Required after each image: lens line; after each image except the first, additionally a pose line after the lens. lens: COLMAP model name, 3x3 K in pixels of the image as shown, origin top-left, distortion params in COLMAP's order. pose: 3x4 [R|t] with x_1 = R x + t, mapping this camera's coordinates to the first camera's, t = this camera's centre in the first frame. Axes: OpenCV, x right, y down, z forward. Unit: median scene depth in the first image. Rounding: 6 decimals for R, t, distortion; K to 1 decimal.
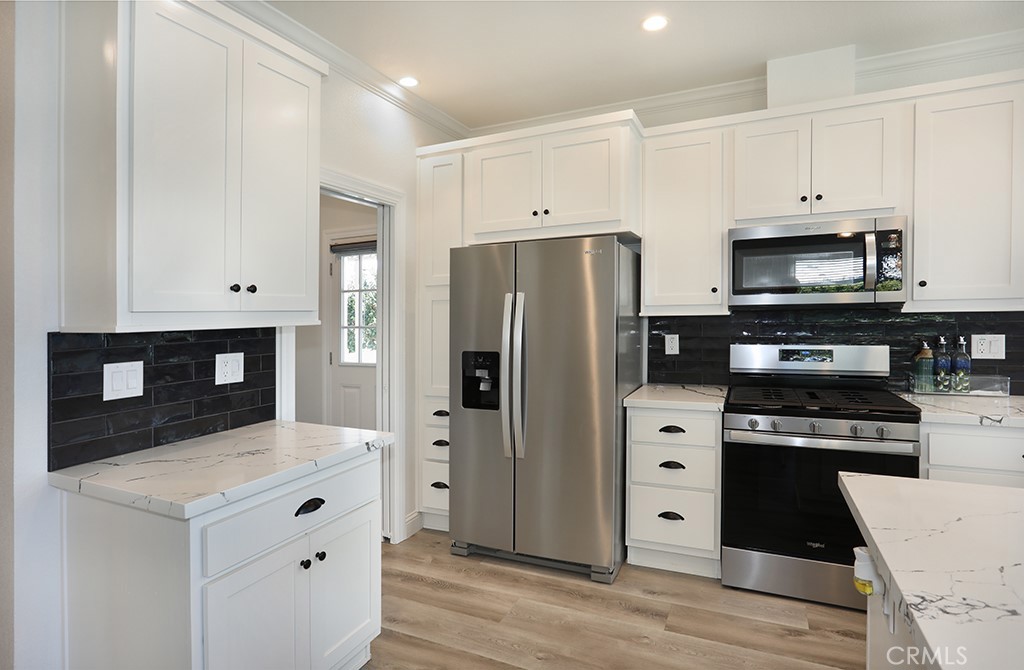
lens RADIAL K [[517.3, 0, 496.8], [0, 517.3, 315.5], [0, 0, 1]] dist [-0.015585, 0.000743]
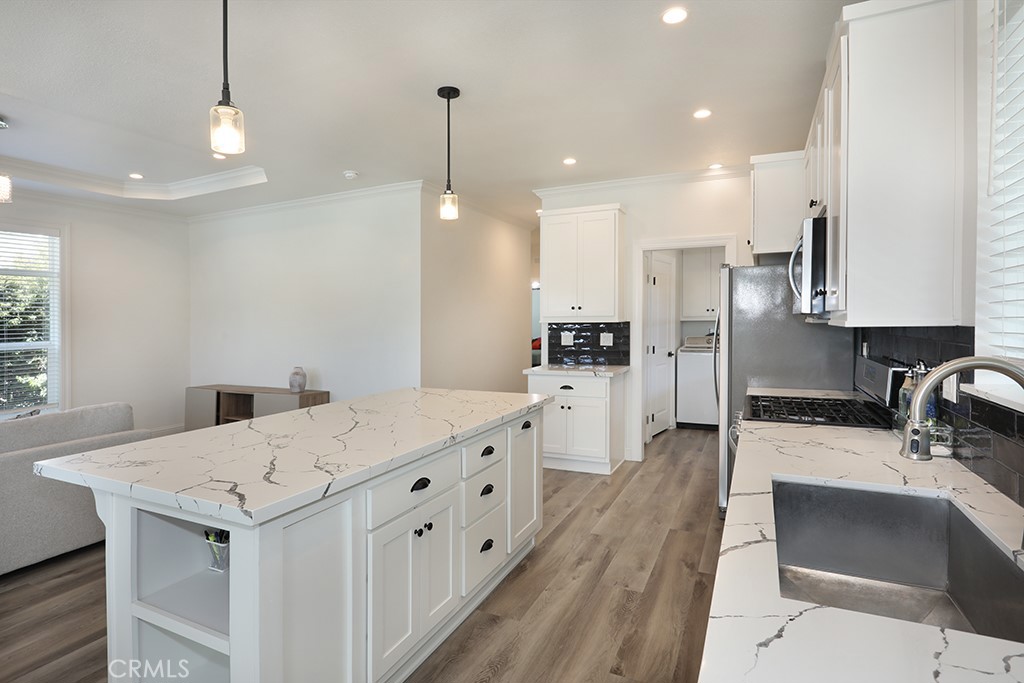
lens RADIAL K [[517.0, 0, 474.8], [0, 517.0, 313.5], [0, 0, 1]] dist [-0.046615, 0.019789]
pose [[-0.038689, 0.009037, -0.999210, 1.608344], [0.005679, 0.999945, 0.008824, -0.034637], [0.999235, -0.005333, -0.038738, 0.417851]]
